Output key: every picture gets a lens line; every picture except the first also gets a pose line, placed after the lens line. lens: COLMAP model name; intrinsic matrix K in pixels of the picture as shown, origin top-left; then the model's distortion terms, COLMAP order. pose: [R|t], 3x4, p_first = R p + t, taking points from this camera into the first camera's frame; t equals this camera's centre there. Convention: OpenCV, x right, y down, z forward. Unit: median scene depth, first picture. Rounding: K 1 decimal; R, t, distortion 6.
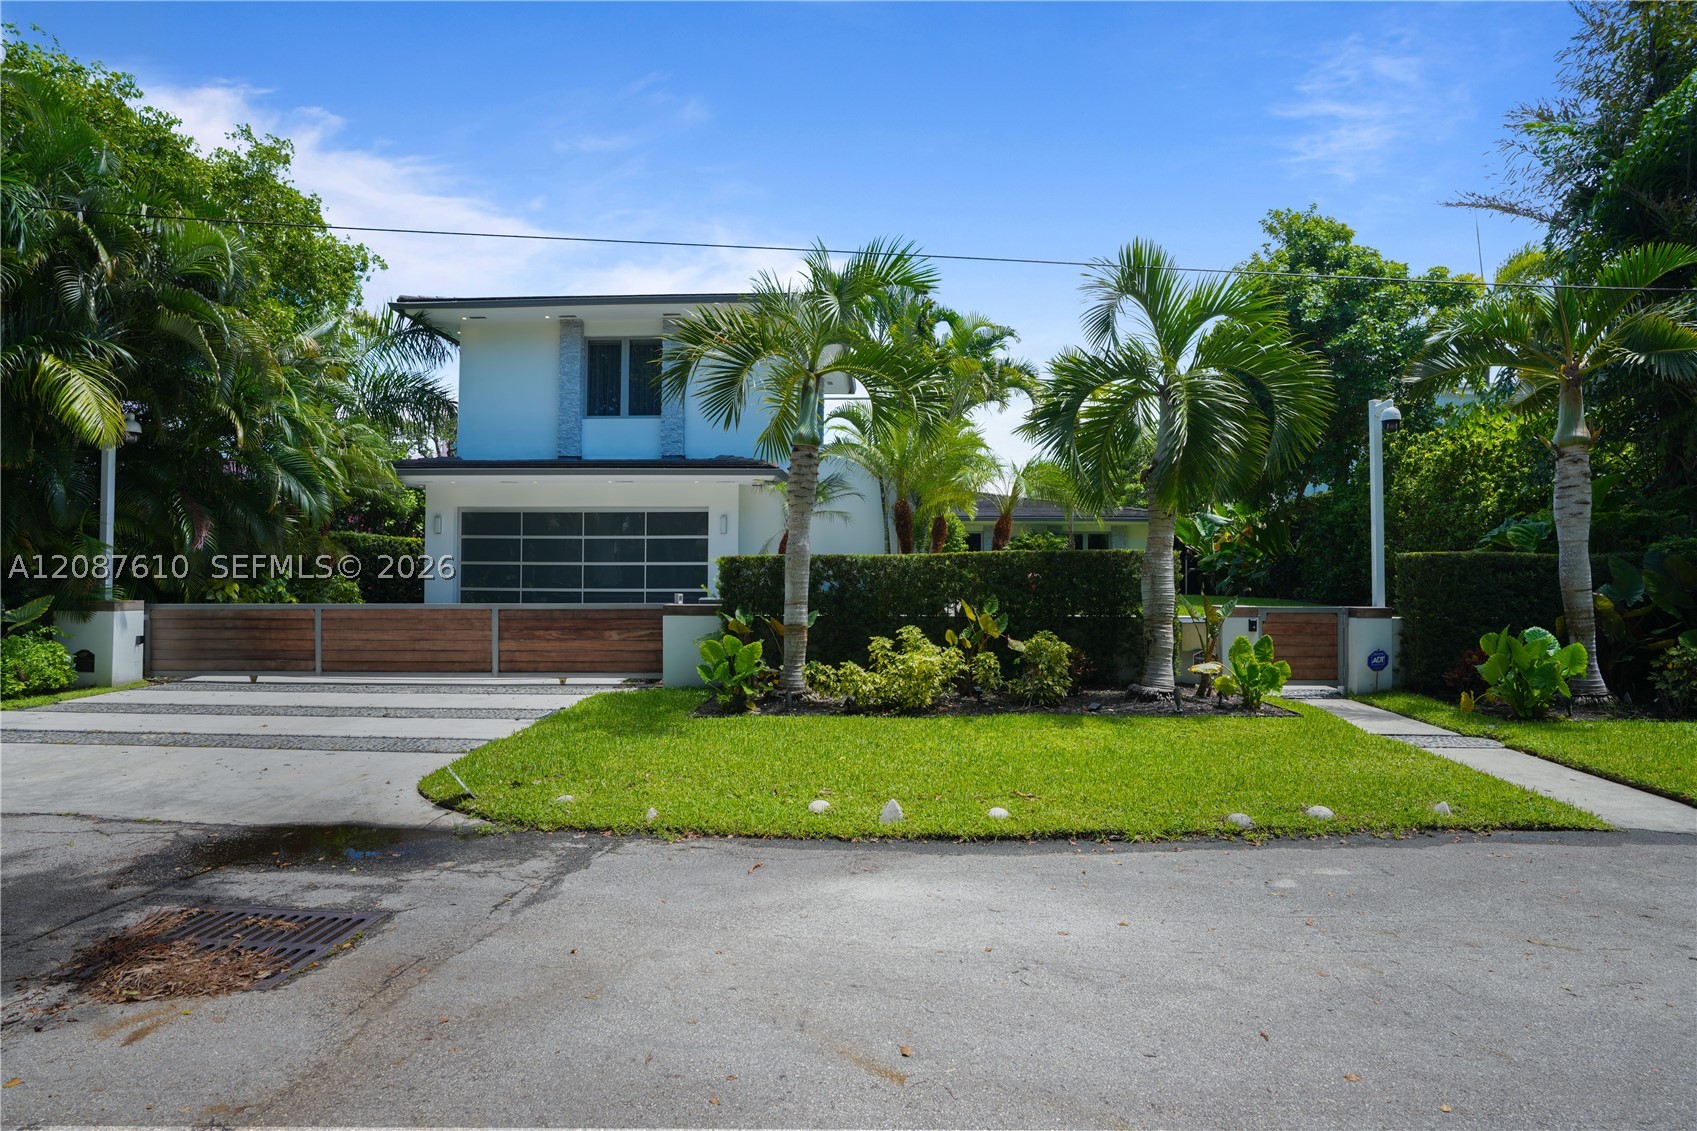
lens RADIAL K [[812.5, 0, 848.5], [0, 812.5, 565.5], [0, 0, 1]] dist [-0.004158, -0.000385]
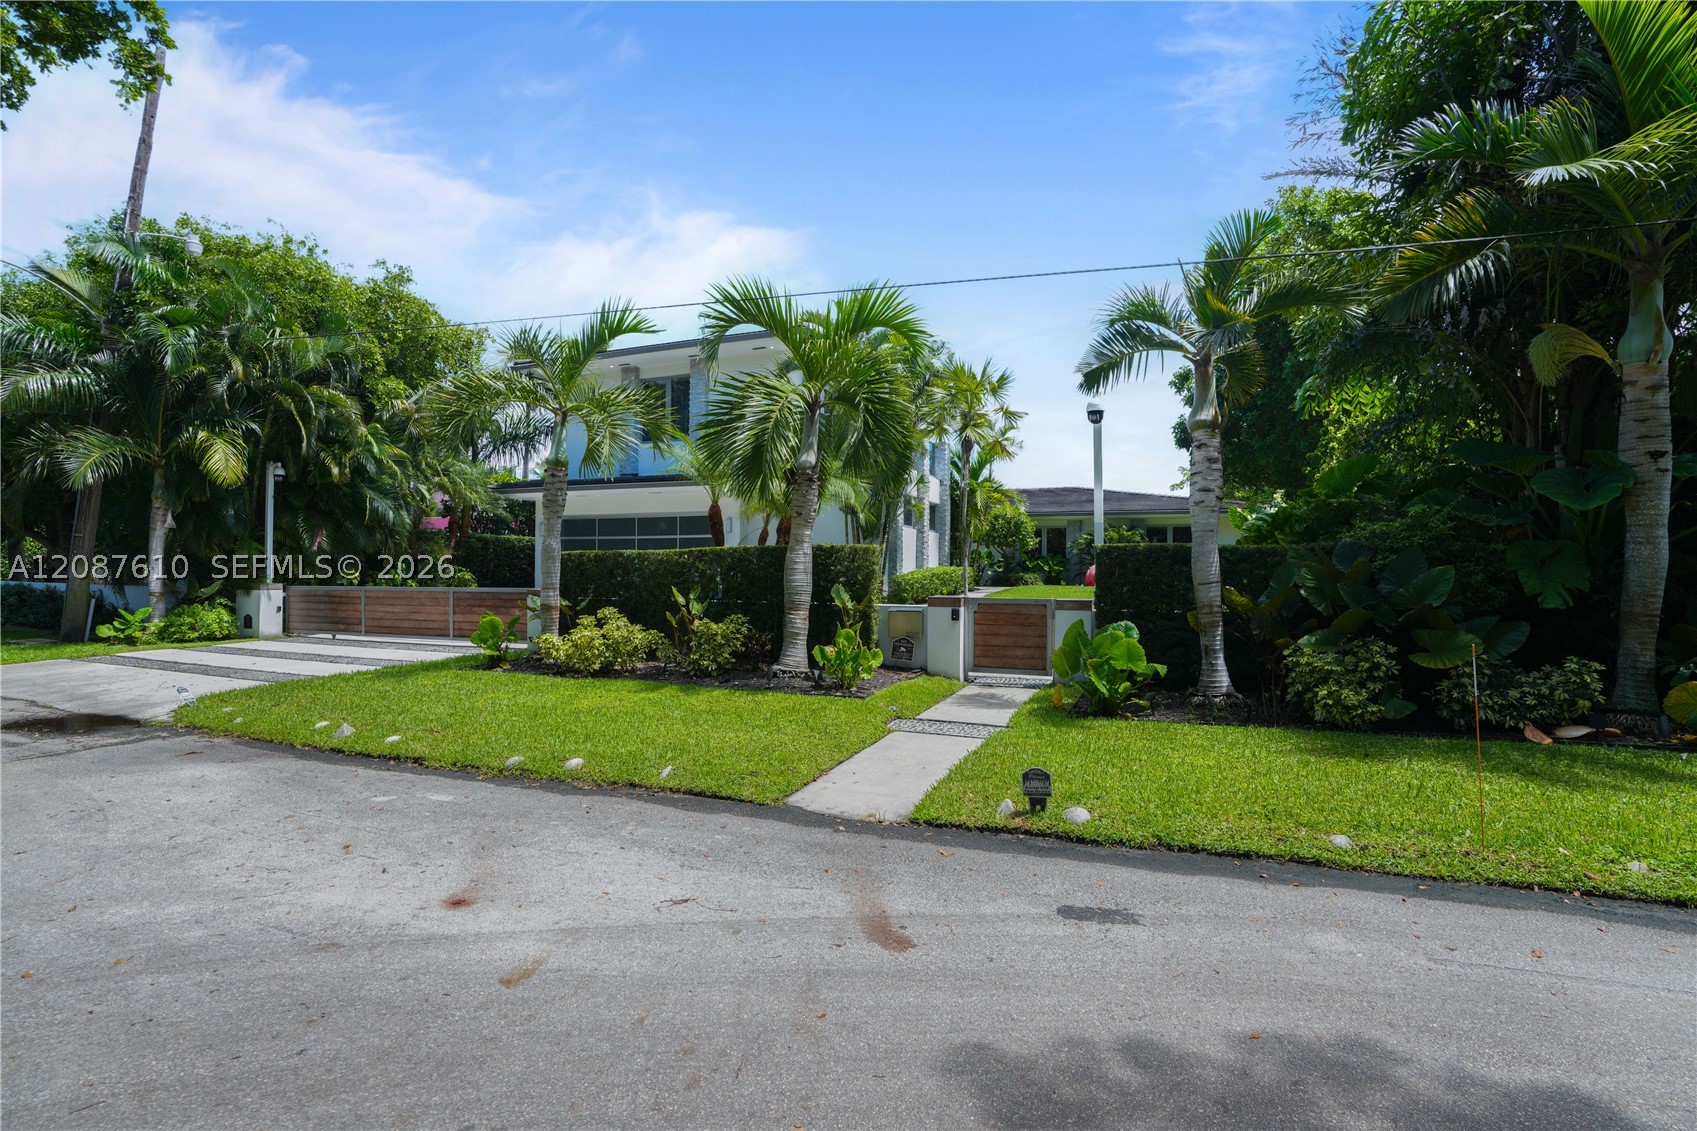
lens RADIAL K [[774.0, 0, 847.4], [0, 774.0, 549.1], [0, 0, 1]] dist [-0.002014, 0.021412]
pose [[0.917434, -0.011678, -0.397716, 0.695727], [0.004008, 0.999790, -0.020113, 0.012075], [0.397867, 0.016858, 0.917288, 0.067573]]
